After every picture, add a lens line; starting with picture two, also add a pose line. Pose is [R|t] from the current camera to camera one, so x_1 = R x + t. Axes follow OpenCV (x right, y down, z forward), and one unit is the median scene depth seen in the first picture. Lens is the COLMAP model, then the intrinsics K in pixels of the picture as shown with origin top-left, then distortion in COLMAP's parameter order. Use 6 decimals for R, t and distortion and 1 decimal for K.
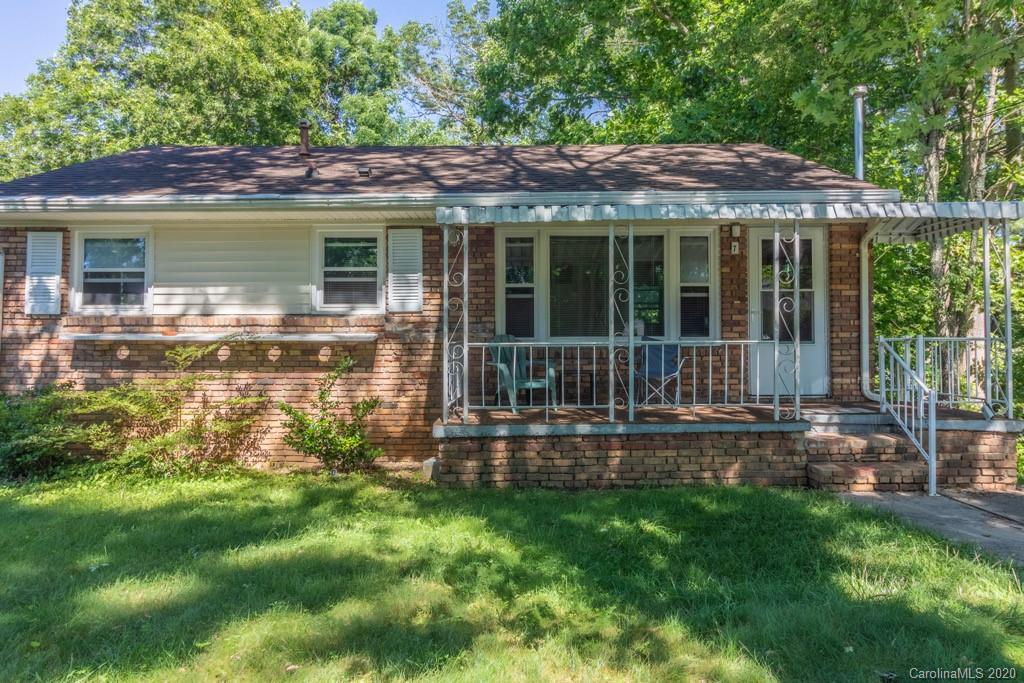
lens RADIAL K [[704.8, 0, 512.0], [0, 704.8, 341.5], [0, 0, 1]] dist [-0.003817, 0.001938]
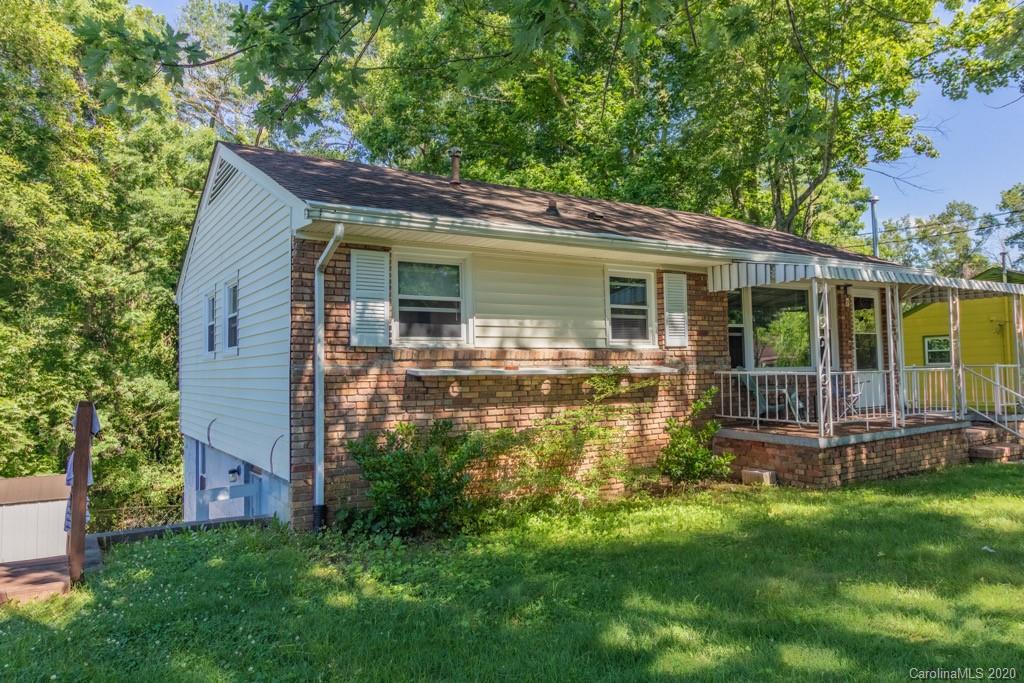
lens RADIAL K [[704.8, 0, 512.0], [0, 704.8, 341.5], [0, 0, 1]] dist [-0.003817, 0.001938]
pose [[0.841624, 0.010504, 0.539962, -0.981516], [0.016124, 0.998876, -0.044564, -0.004247], [-0.539824, 0.046213, 0.840509, 0.191662]]
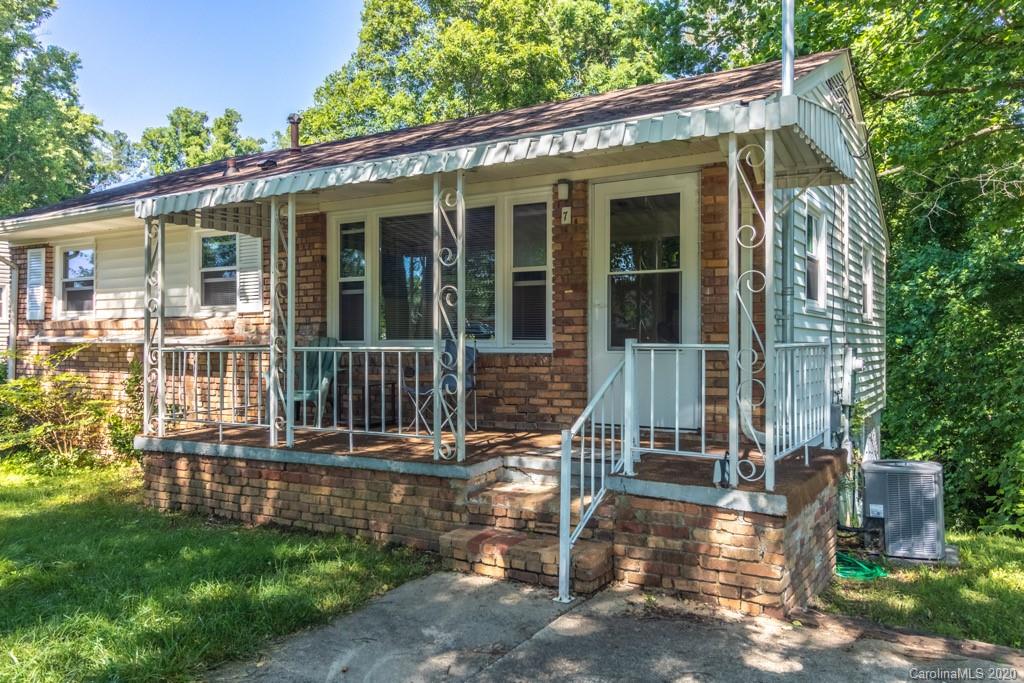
lens RADIAL K [[791.7, 0, 512.0], [0, 791.7, 341.5], [0, 0, 1]] dist [-0.000420, 0.002400]
pose [[0.858219, 0.002329, -0.513278, 0.676671], [-0.001093, 0.999996, 0.002710, -0.007392], [0.513282, -0.001765, 0.858218, 0.283076]]
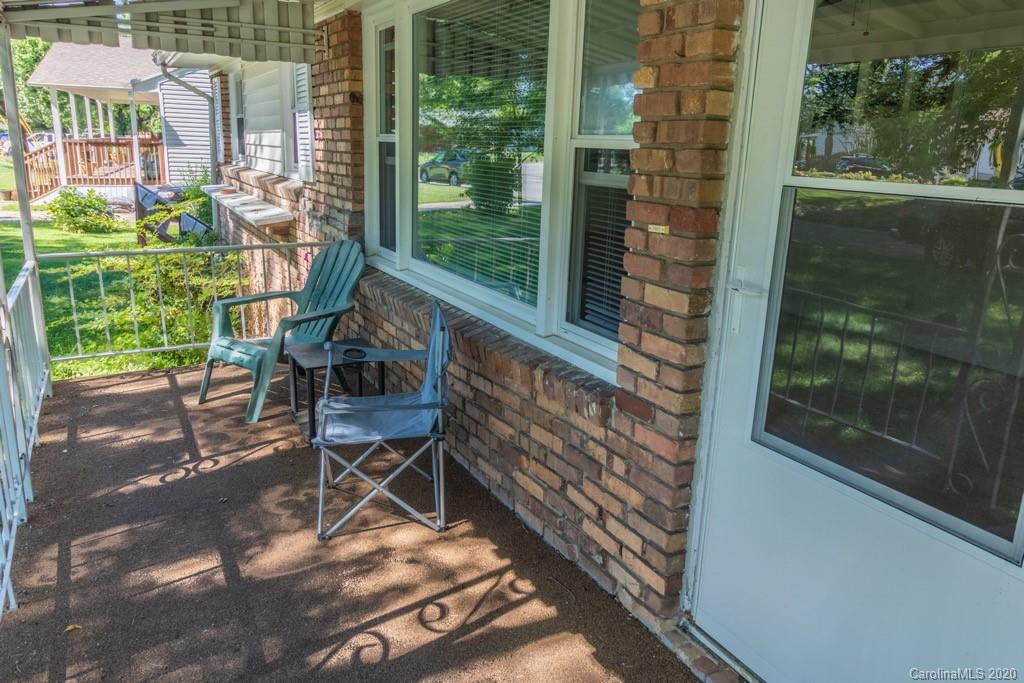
lens RADIAL K [[739.0, 0, 512.0], [0, 739.0, 341.5], [0, 0, 1]] dist [-0.004980, -0.001692]
pose [[0.484335, 0.240947, -0.841050, 0.499279], [-0.030634, 0.965409, 0.258933, -0.079922], [0.874346, -0.099646, 0.474963, 0.839987]]
